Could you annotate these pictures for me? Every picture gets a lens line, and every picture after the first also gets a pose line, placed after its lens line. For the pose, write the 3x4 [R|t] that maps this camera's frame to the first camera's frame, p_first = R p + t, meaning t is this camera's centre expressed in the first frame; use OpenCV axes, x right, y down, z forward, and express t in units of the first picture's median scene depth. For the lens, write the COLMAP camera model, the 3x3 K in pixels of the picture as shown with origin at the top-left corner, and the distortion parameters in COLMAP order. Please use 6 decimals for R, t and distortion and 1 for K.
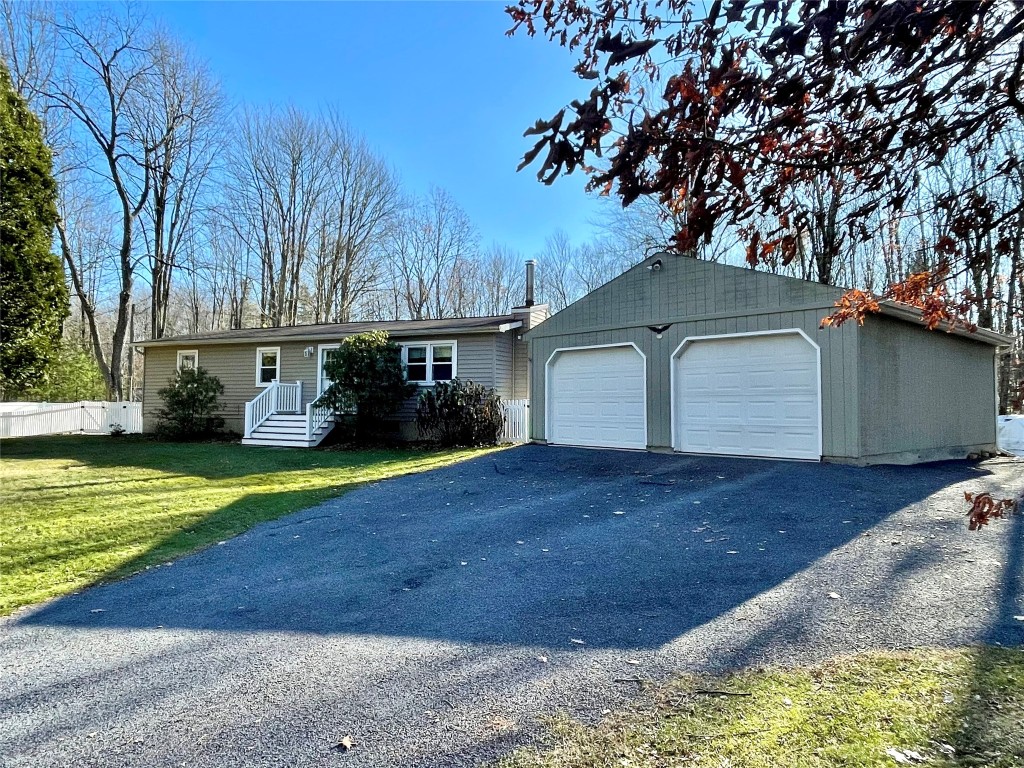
lens RADIAL K [[652.8, 0, 512.0], [0, 652.8, 384.0], [0, 0, 1]] dist [-0.001708, -0.004740]
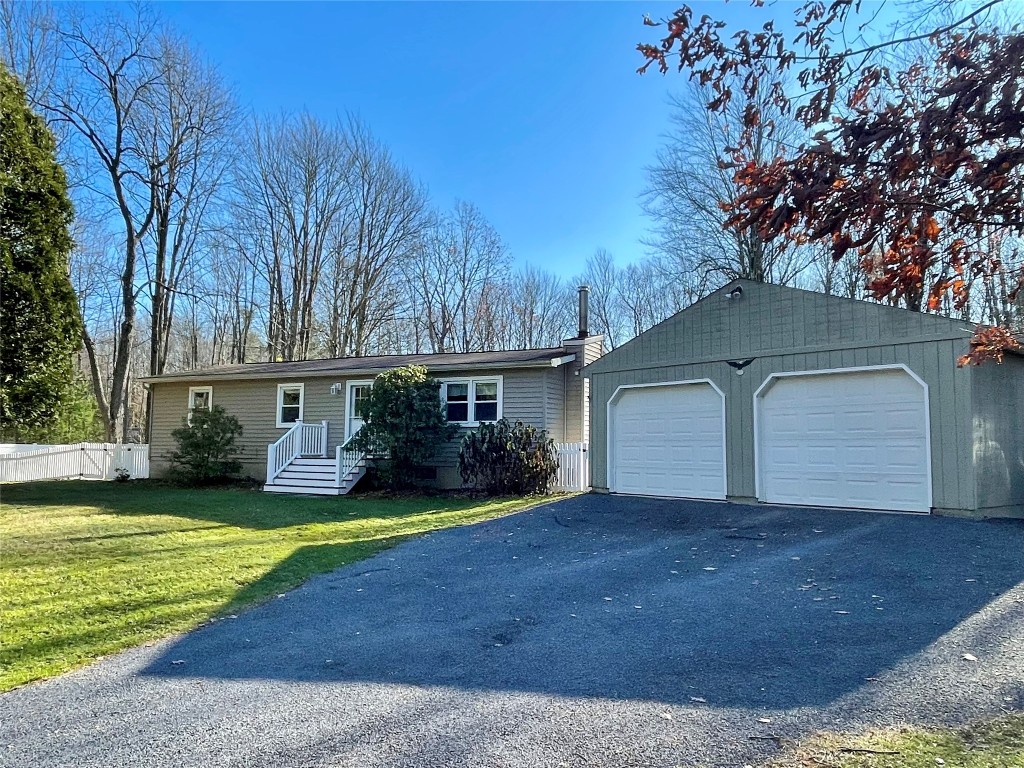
lens RADIAL K [[755.1, 0, 511.6], [0, 755.1, 398.2], [0, 0, 1]] dist [-0.004215, -0.004386]
pose [[0.999270, 0.002175, -0.038154, -0.035102], [-0.003552, 0.999343, -0.036063, 0.000407], [0.038050, 0.036172, 0.998621, -0.030015]]
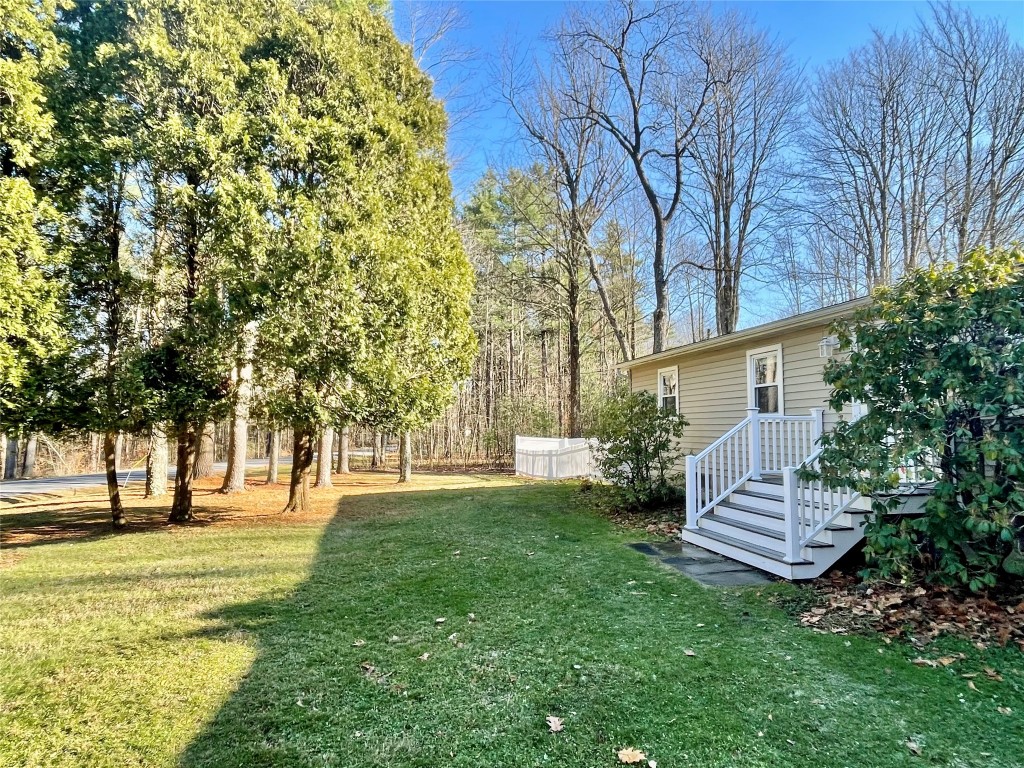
lens RADIAL K [[609.1, 0, 512.0], [0, 609.1, 384.0], [0, 0, 1]] dist [-0.024597, -0.000649]
pose [[0.570085, -0.066663, -0.818877, -0.104198], [0.026806, 0.997681, -0.062557, -0.001784], [0.821148, 0.013712, 0.570550, 0.655666]]
